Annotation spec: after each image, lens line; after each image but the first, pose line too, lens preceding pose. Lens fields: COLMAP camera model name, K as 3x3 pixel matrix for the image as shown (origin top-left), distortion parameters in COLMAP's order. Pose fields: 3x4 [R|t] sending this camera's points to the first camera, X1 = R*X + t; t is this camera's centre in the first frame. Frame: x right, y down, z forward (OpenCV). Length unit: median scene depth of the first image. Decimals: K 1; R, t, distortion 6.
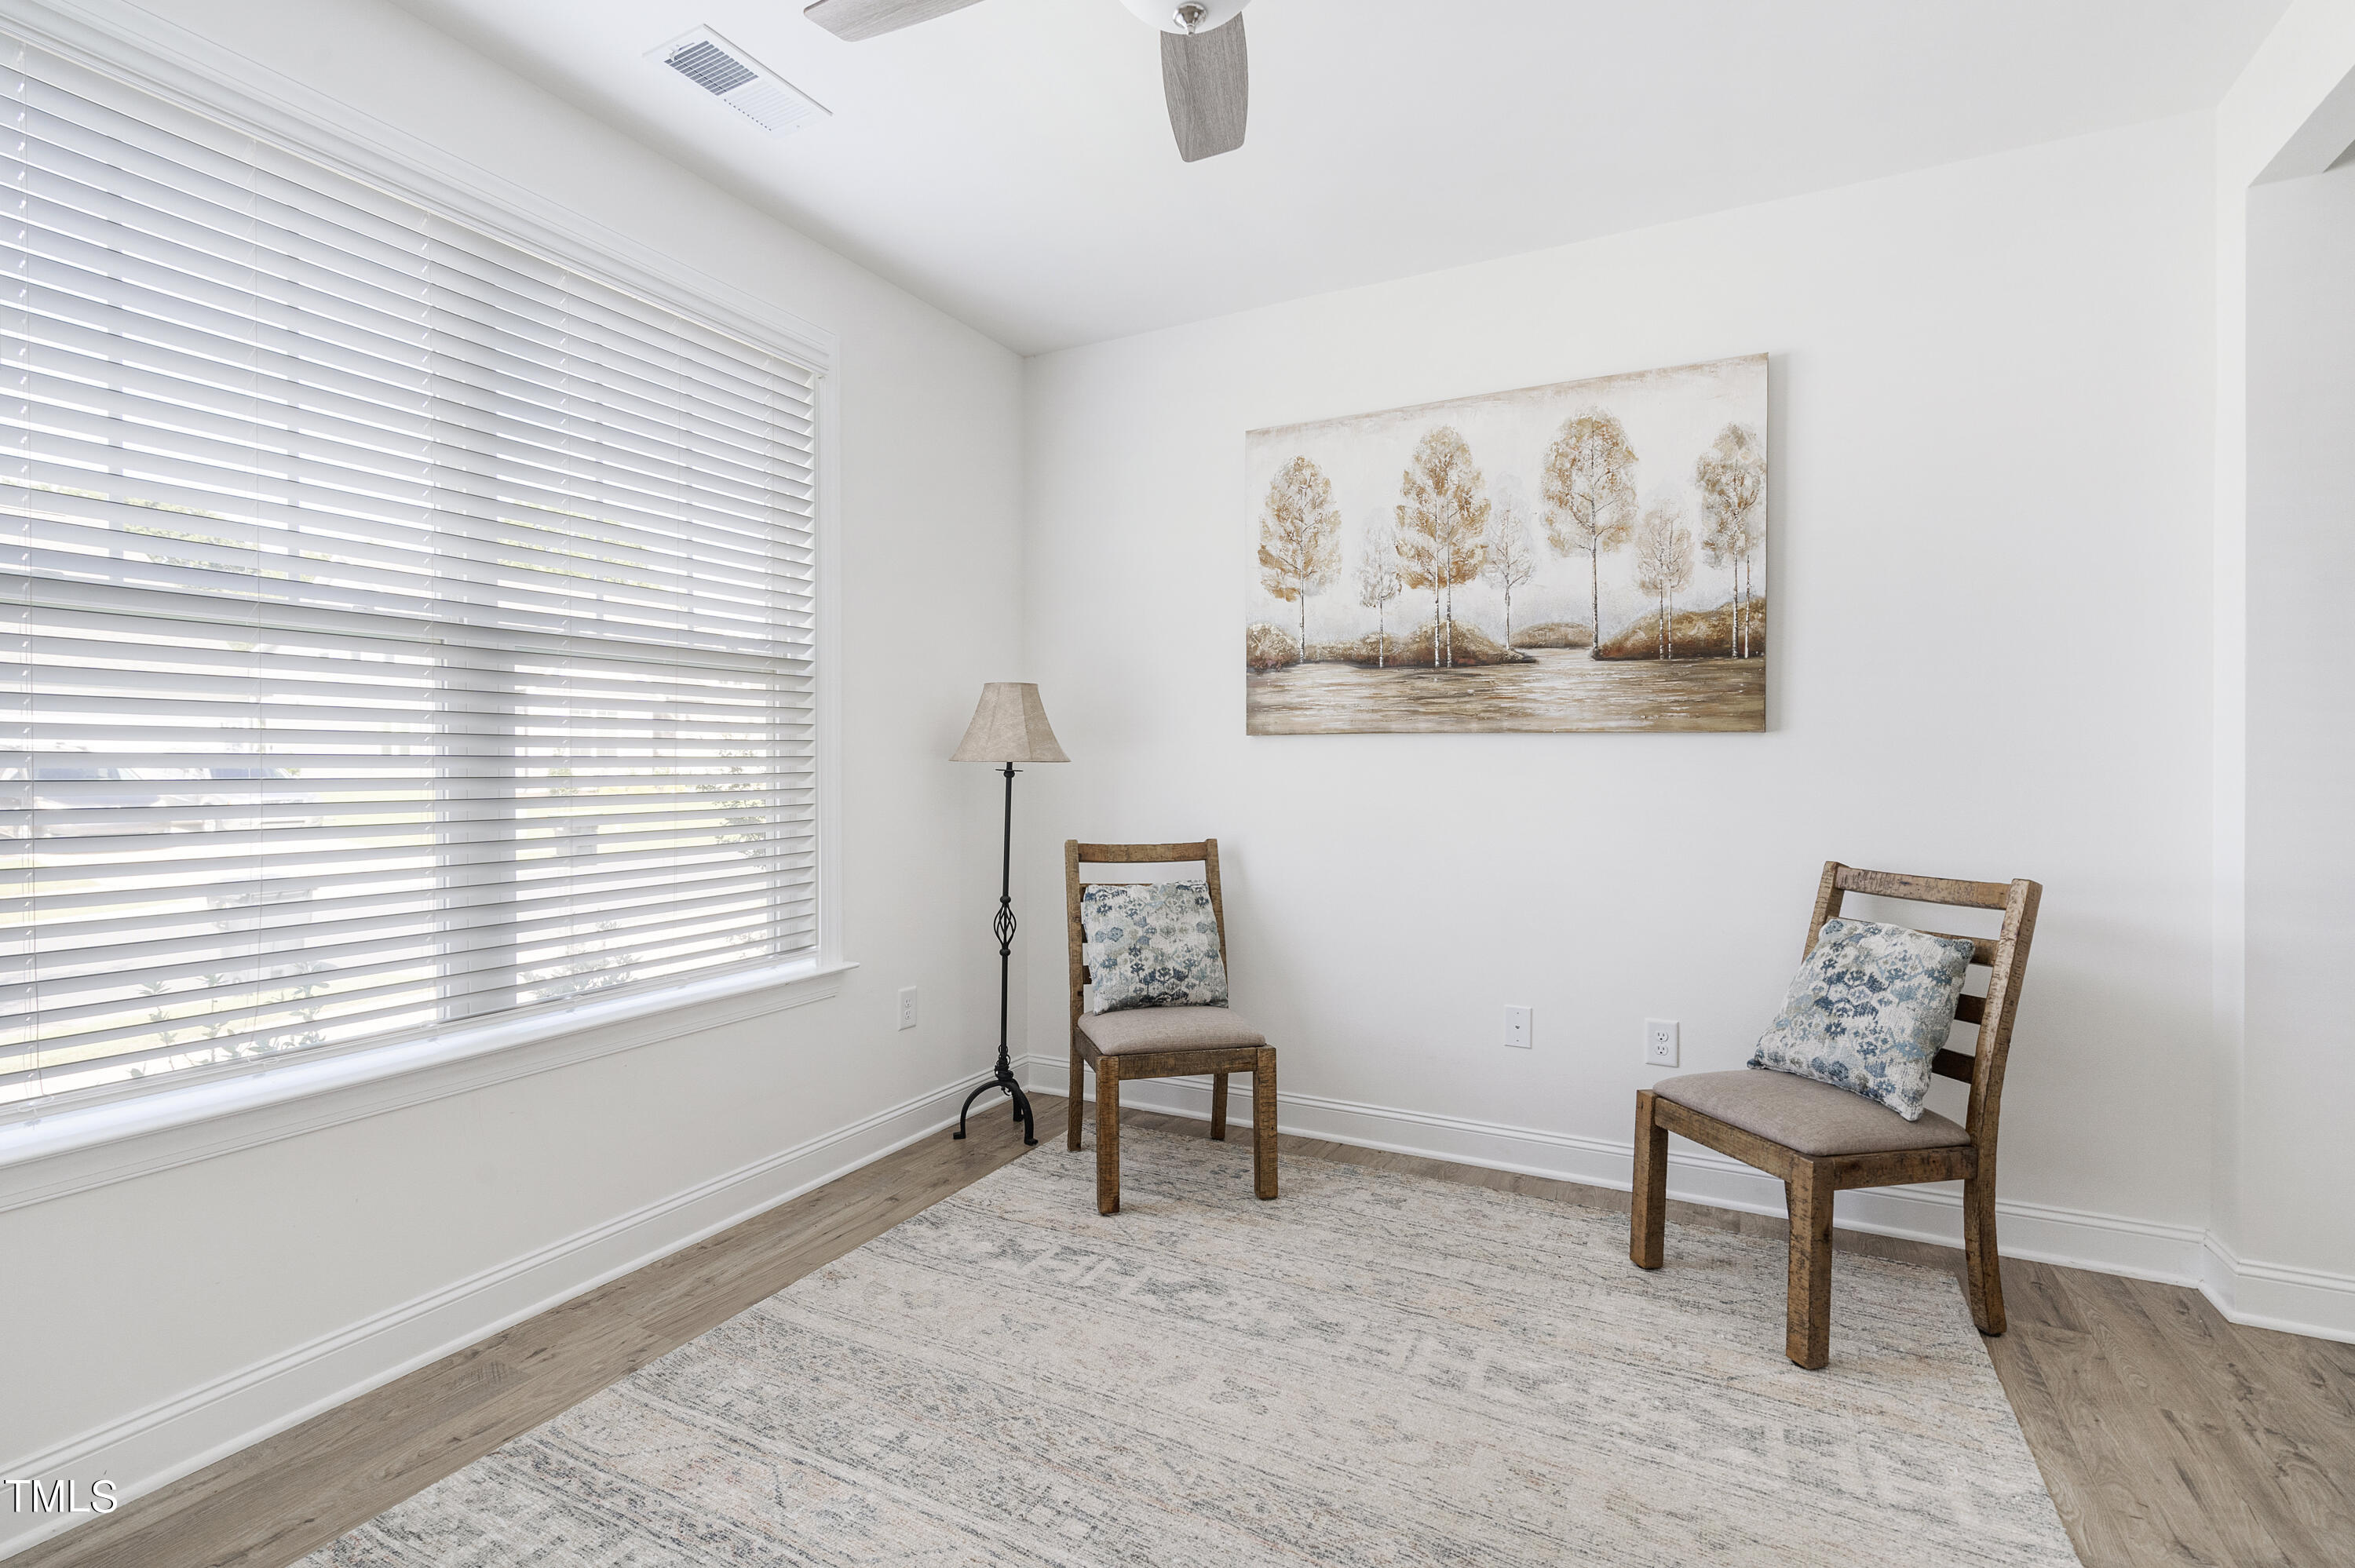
lens RADIAL K [[1102.8, 0, 1177.5], [0, 1102.8, 784.0], [0, 0, 1]] dist [-0.000194, -0.000127]
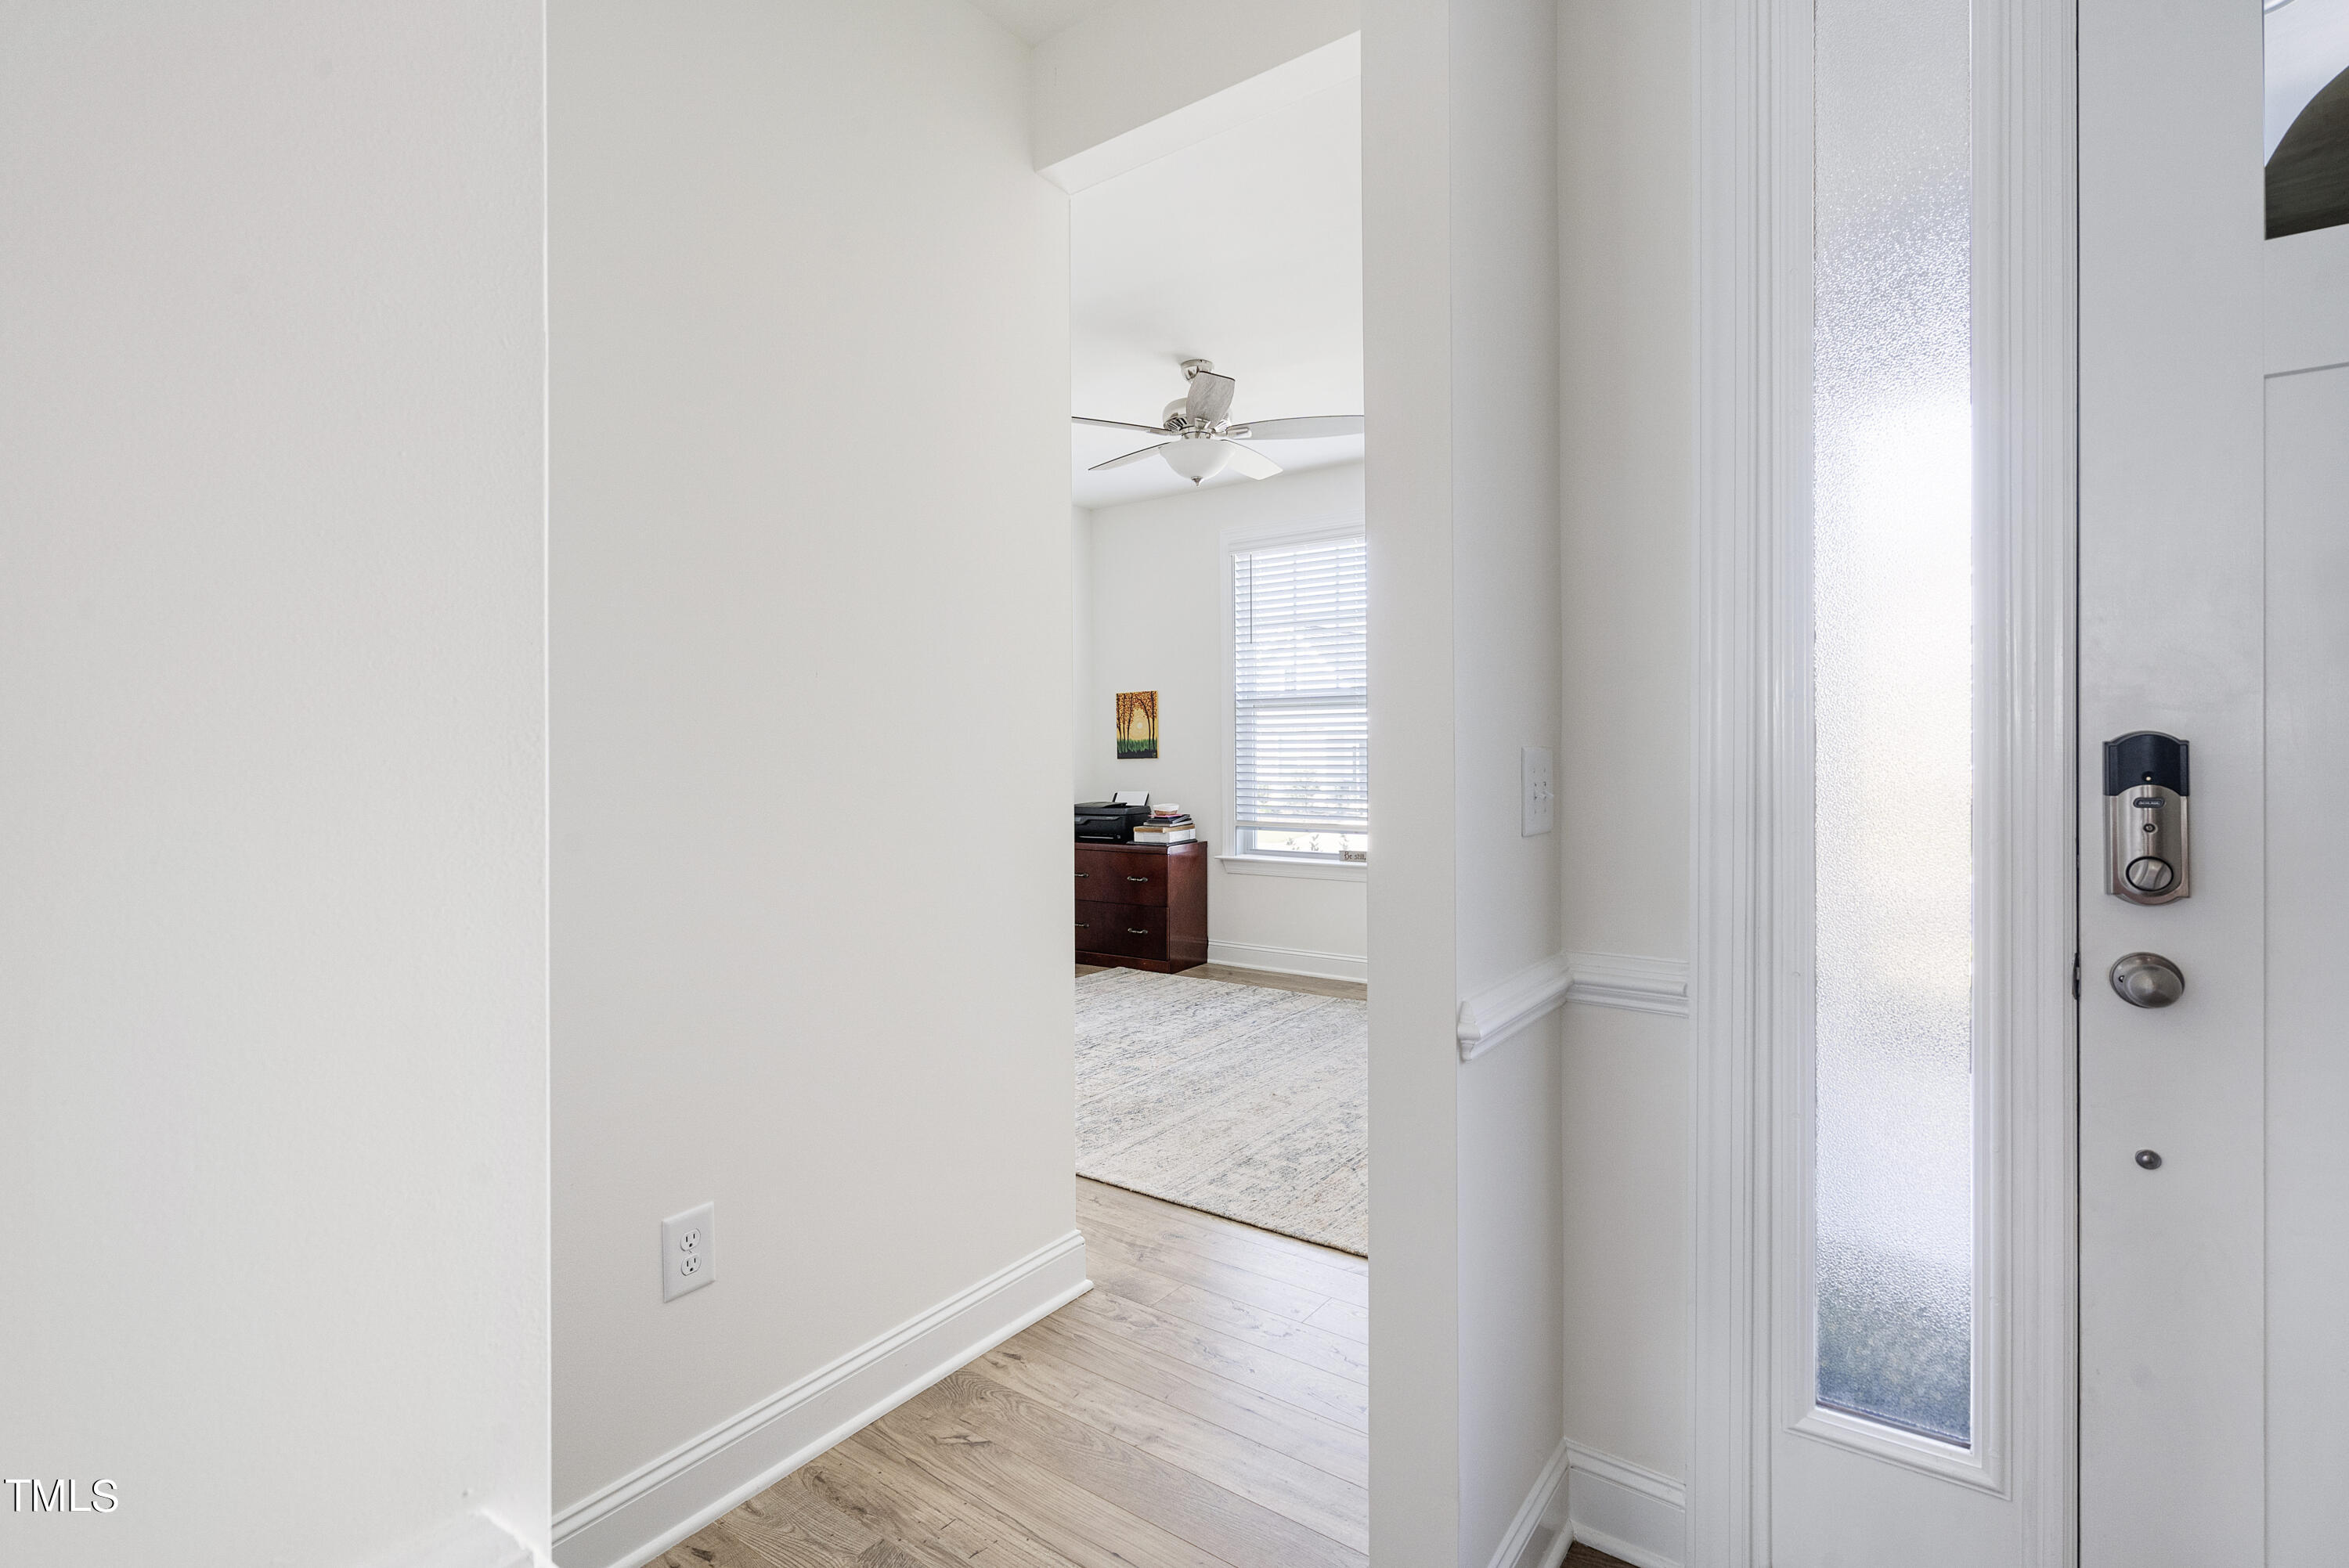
lens RADIAL K [[1100.0, 0, 1174.5], [0, 1100.0, 784.0], [0, 0, 1]] dist [-0.000194, -0.000127]
pose [[-0.158979, 0.025133, -0.986962, 2.243541], [0.003765, 0.999684, 0.024851, -0.023266], [0.987275, 0.000235, -0.159024, 1.118442]]
